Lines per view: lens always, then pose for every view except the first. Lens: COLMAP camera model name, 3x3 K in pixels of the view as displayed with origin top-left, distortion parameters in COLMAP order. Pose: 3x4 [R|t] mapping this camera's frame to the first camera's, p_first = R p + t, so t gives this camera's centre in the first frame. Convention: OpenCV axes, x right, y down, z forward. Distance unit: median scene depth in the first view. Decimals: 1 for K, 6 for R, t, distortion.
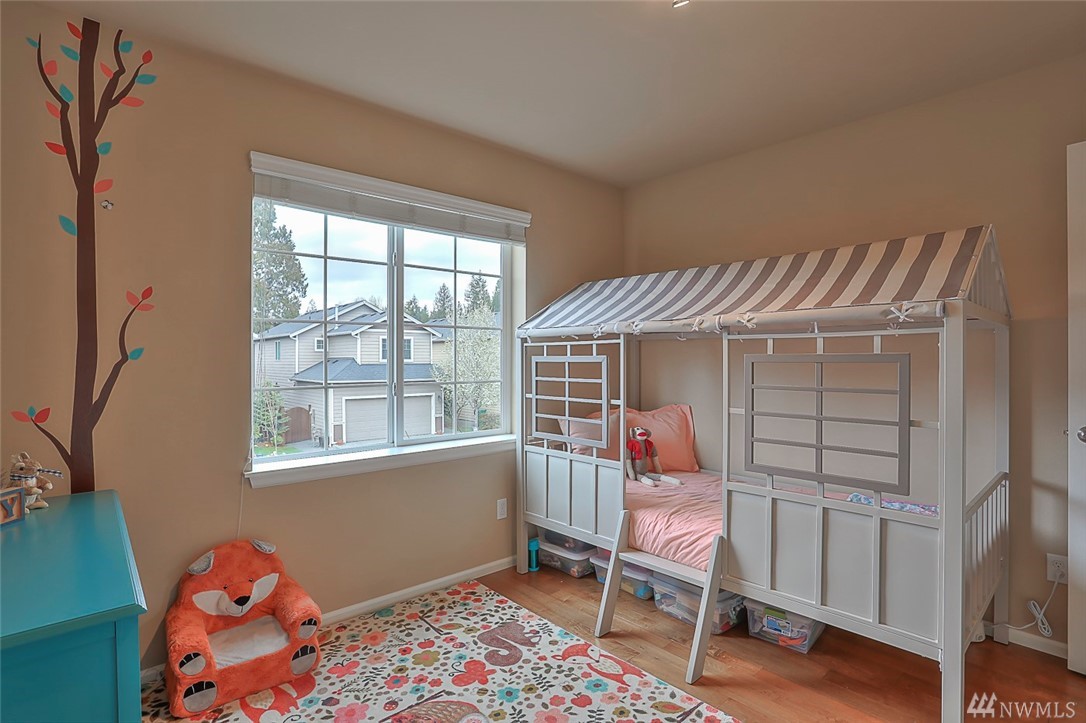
lens RADIAL K [[543.3, 0, 536.4], [0, 543.3, 357.7], [0, 0, 1]] dist [-0.050174, 0.024157]
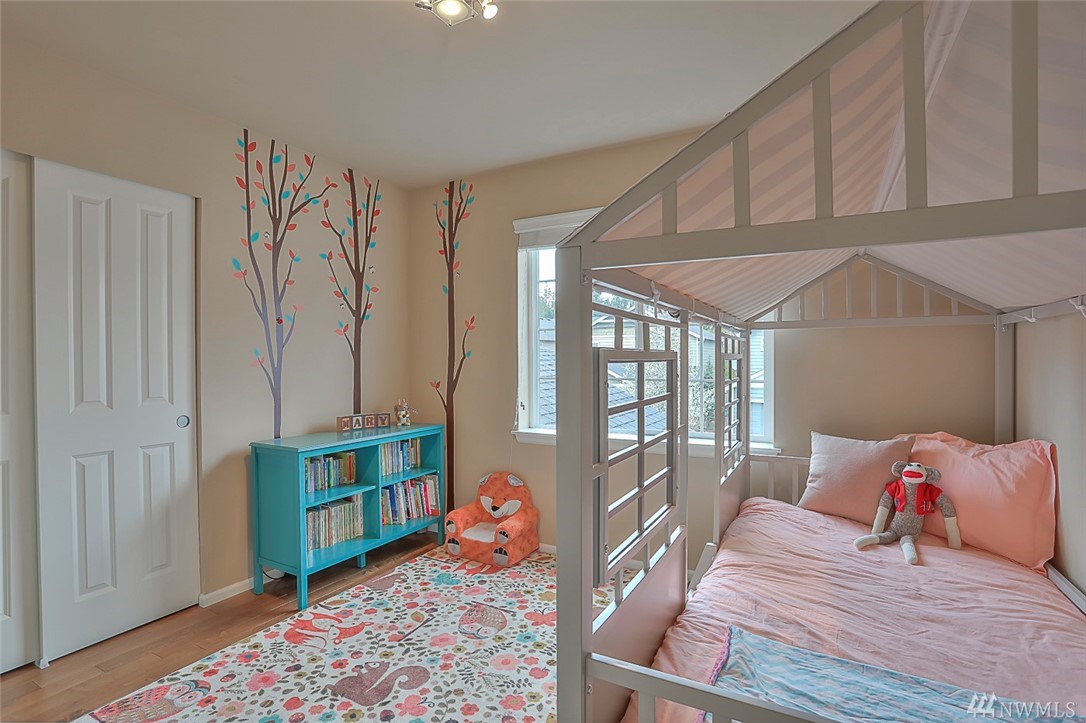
lens RADIAL K [[543.3, 0, 533.7], [0, 543.3, 363.5], [0, 0, 1]] dist [-0.050174, 0.024157]
pose [[0.307819, 0.008097, -0.951410, 1.107784], [0.003976, 0.999944, 0.009796, 0.006923], [0.951437, -0.006798, 0.307770, 0.663475]]
